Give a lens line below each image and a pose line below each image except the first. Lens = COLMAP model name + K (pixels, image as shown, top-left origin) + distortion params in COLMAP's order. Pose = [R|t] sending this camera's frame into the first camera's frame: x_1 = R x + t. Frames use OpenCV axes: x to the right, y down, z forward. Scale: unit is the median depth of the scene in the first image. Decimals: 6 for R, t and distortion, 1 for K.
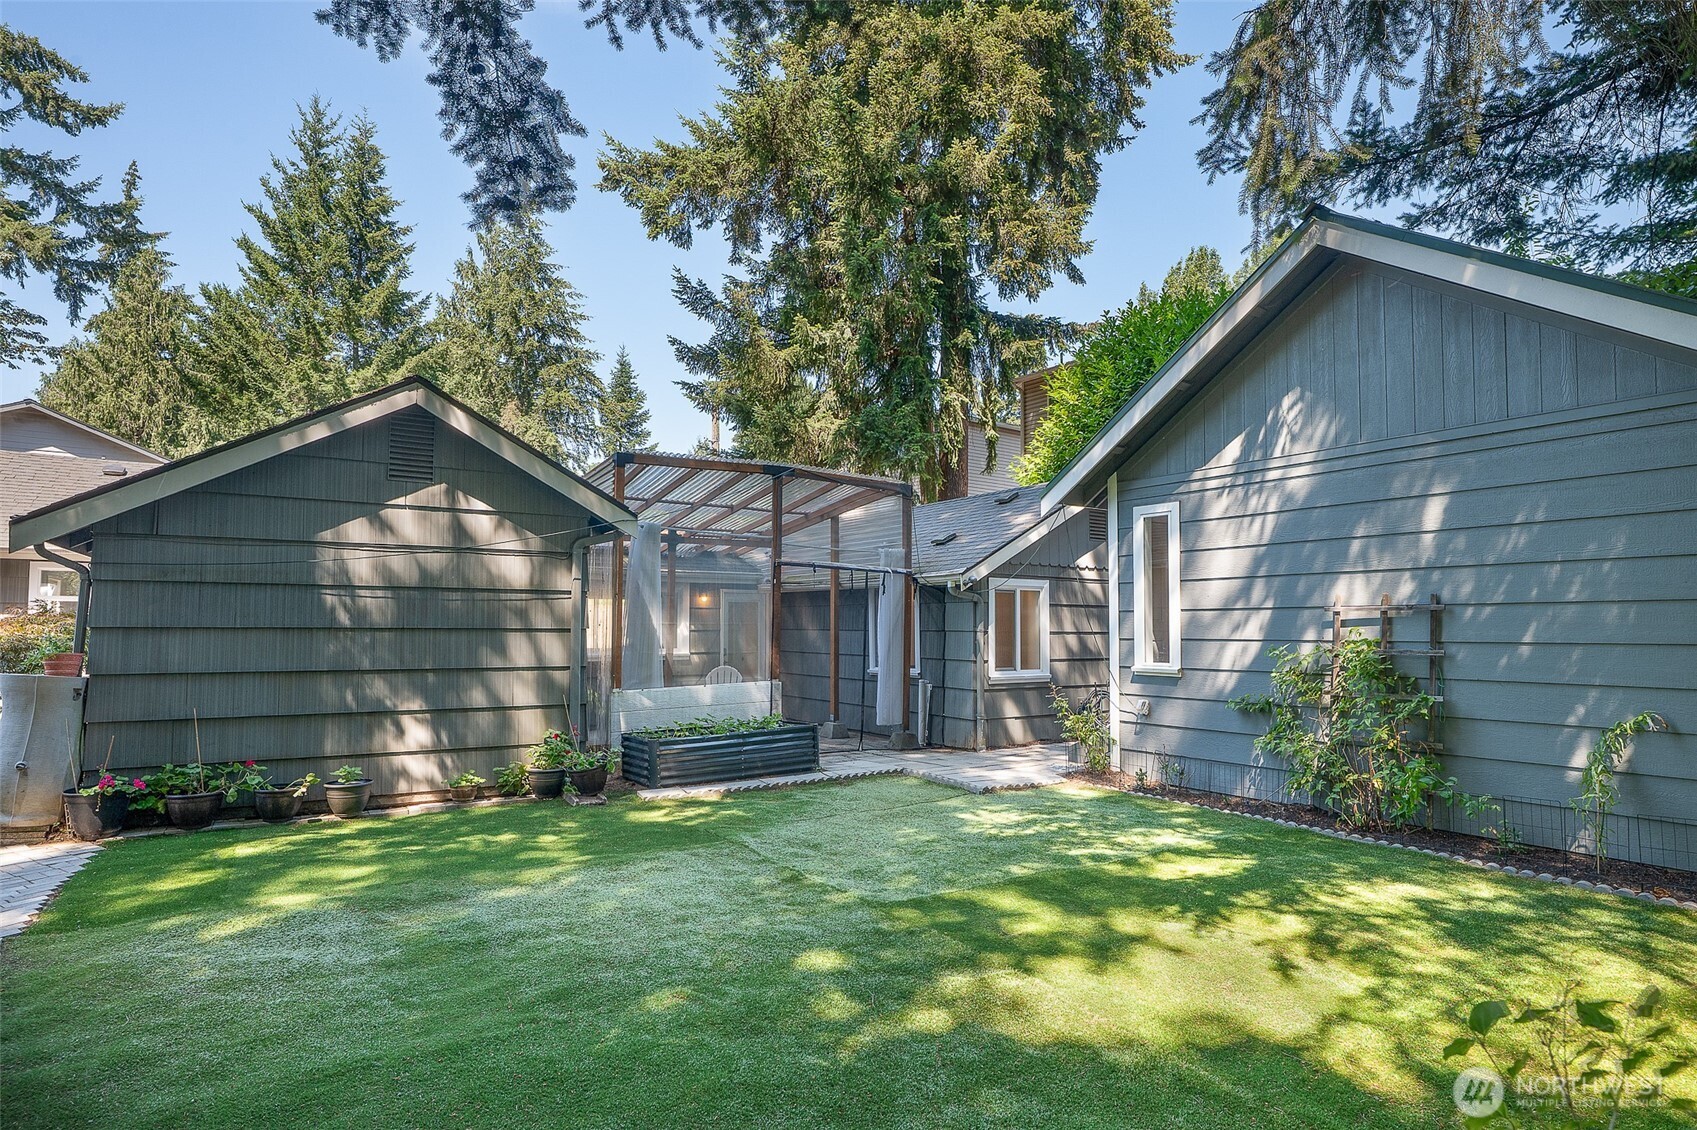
lens RADIAL K [[911.7, 0, 771.8], [0, 911.7, 591.3], [0, 0, 1]] dist [-0.002133, 0.001238]
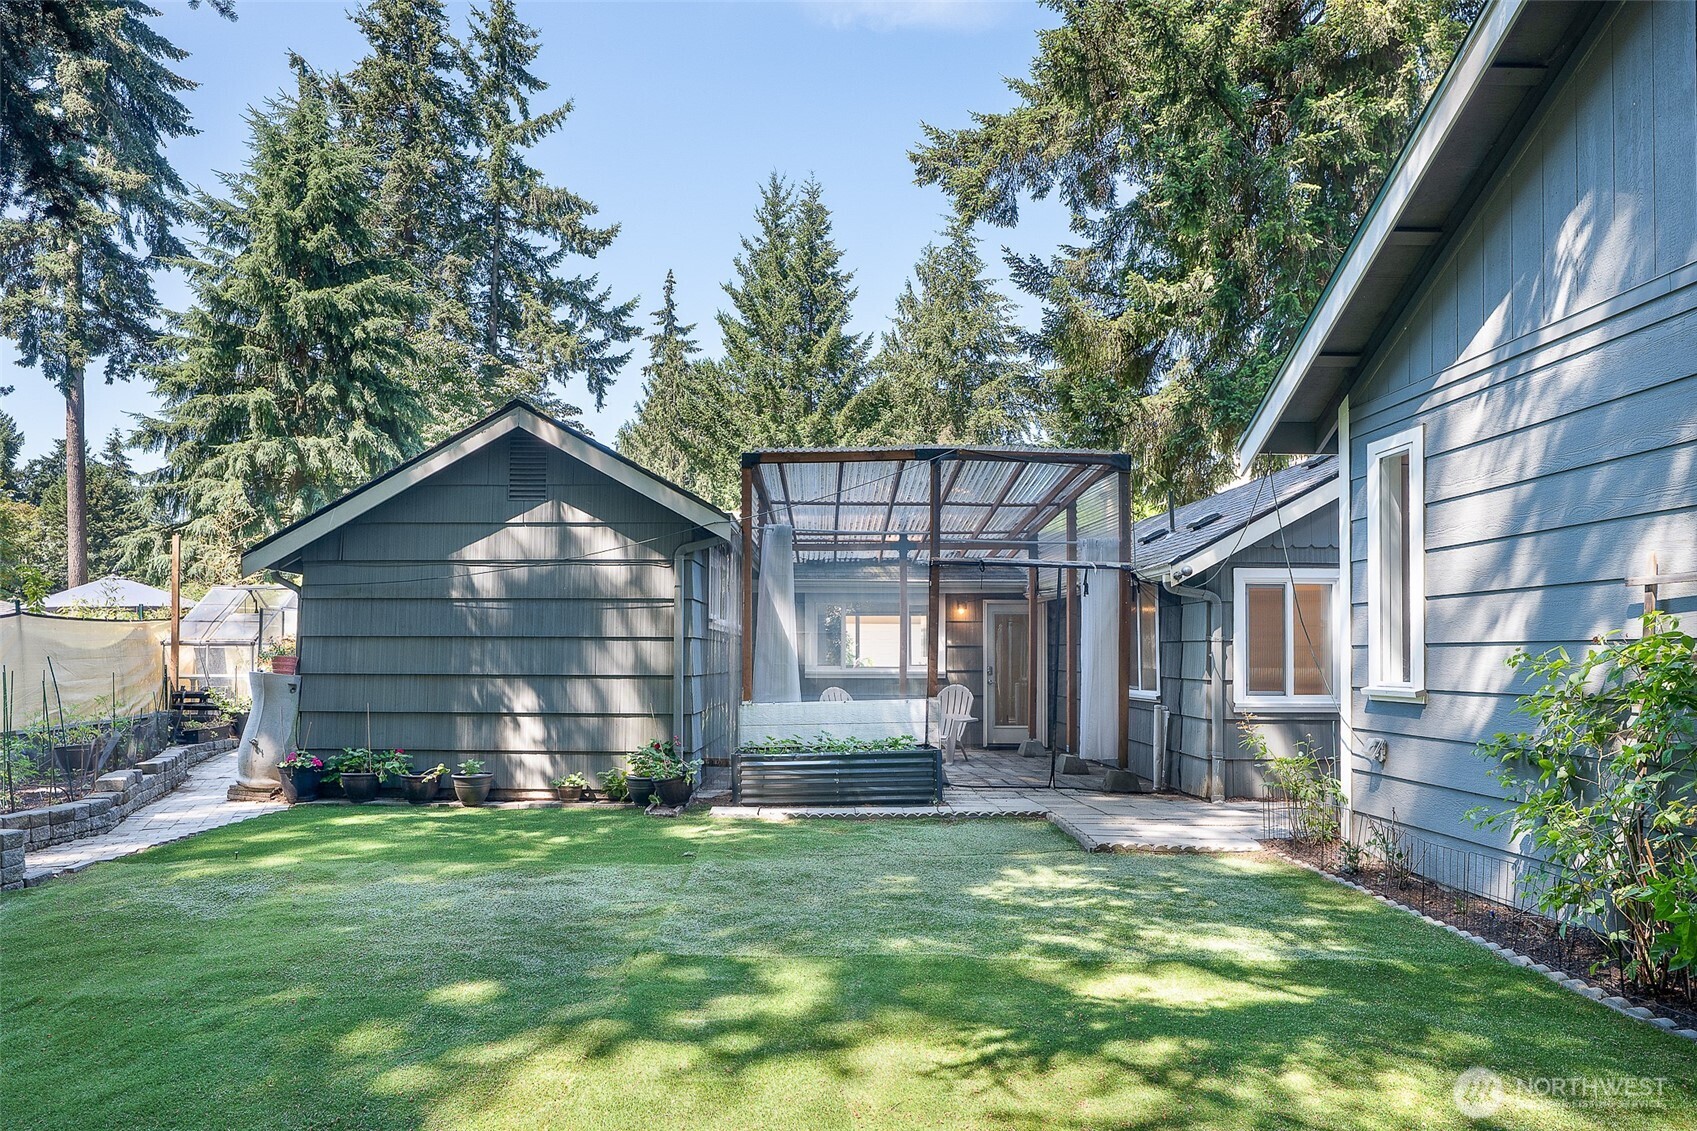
lens RADIAL K [[911.7, 0, 785.8], [0, 911.7, 645.2], [0, 0, 1]] dist [-0.002133, 0.001238]
pose [[0.848976, -0.004885, -0.528409, 0.399340], [0.018568, 0.999616, 0.020591, 0.031285], [0.528106, -0.027293, 0.848740, 0.225530]]
